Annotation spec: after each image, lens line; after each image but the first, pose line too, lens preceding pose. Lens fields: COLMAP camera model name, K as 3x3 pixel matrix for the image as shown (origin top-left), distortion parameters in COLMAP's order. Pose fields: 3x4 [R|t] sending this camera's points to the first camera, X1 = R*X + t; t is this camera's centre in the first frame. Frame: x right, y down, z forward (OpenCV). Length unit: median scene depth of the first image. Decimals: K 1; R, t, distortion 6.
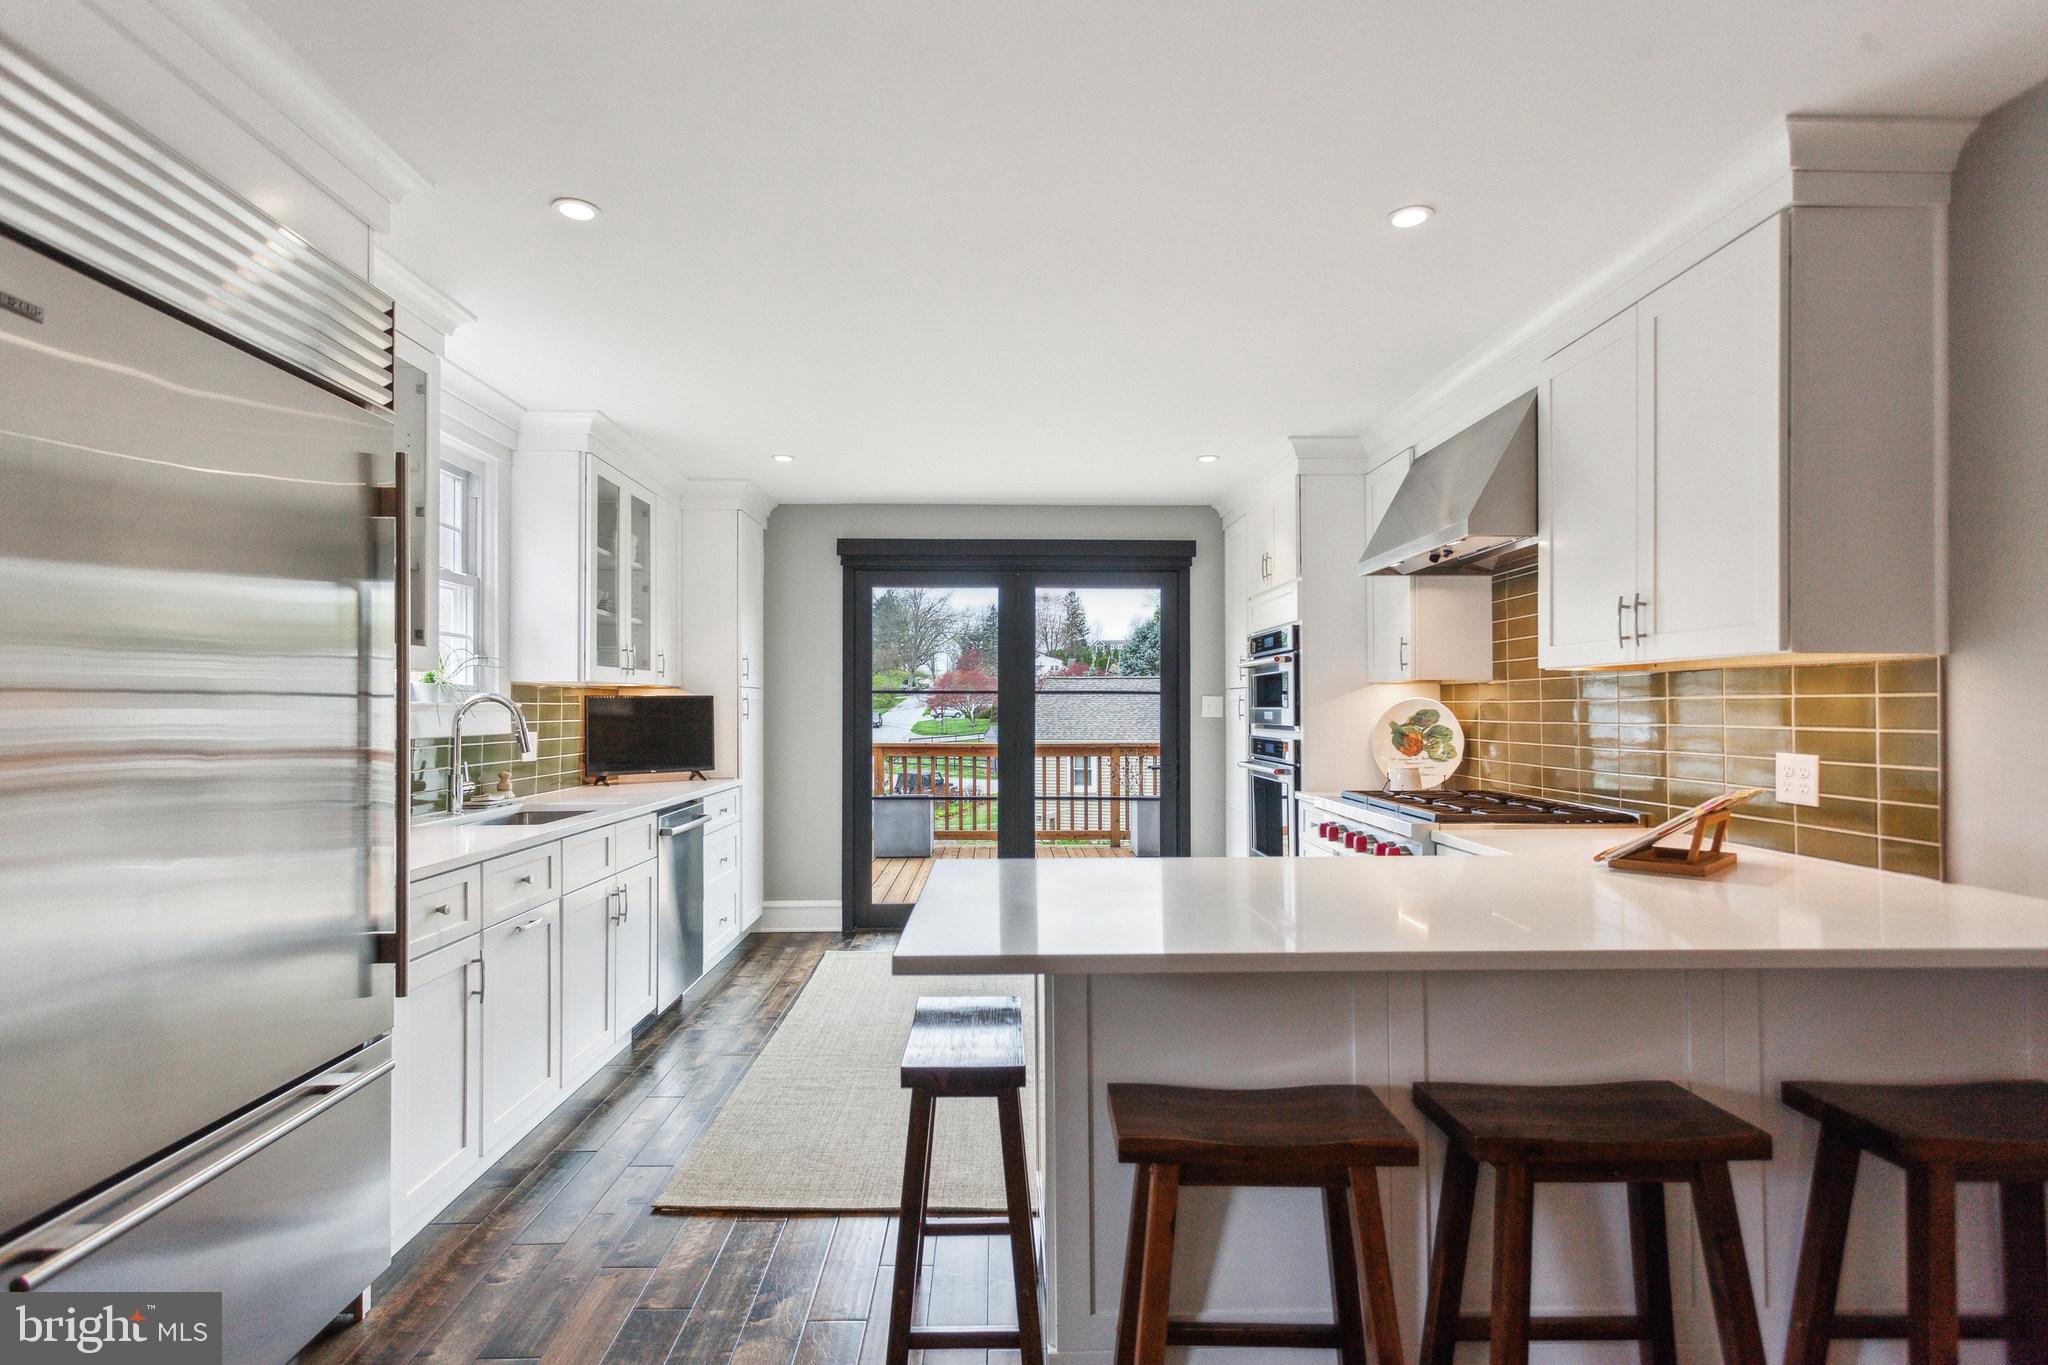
lens RADIAL K [[984.8, 0, 1012.2], [0, 984.8, 694.9], [0, 0, 1]] dist [0.002572, 0.000571]
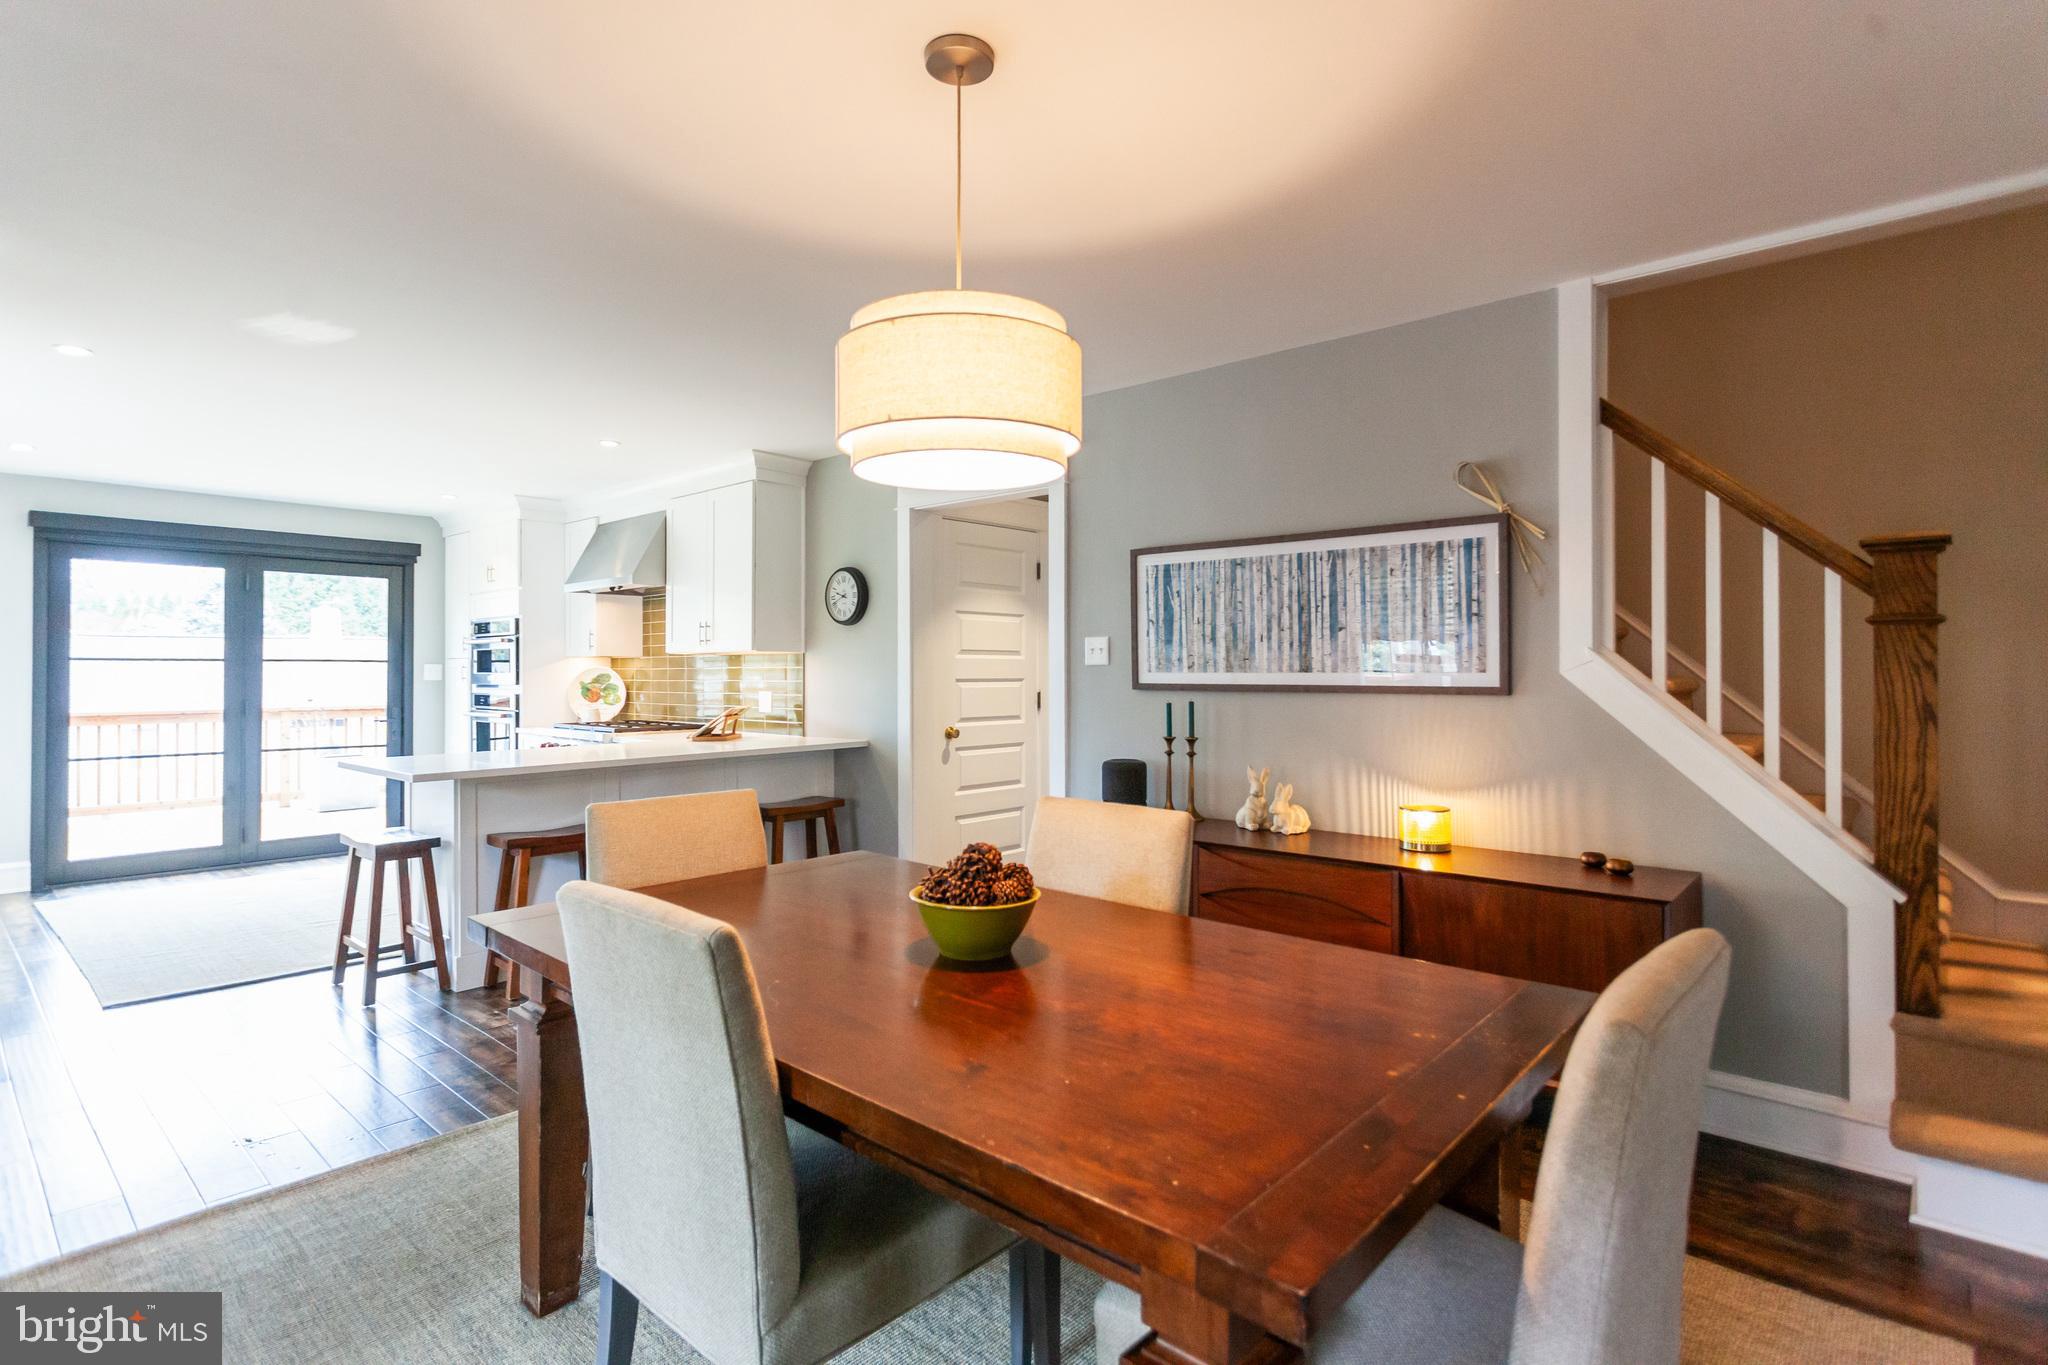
lens RADIAL K [[991.8, 0, 1019.0], [0, 991.8, 663.0], [0, 0, 1]] dist [0.002300, 0.000784]
pose [[0.679321, 0.003409, 0.733833, -0.305427], [-0.006633, 0.999977, 0.001495, -0.009384], [-0.733811, -0.005883, 0.679328, -0.598731]]
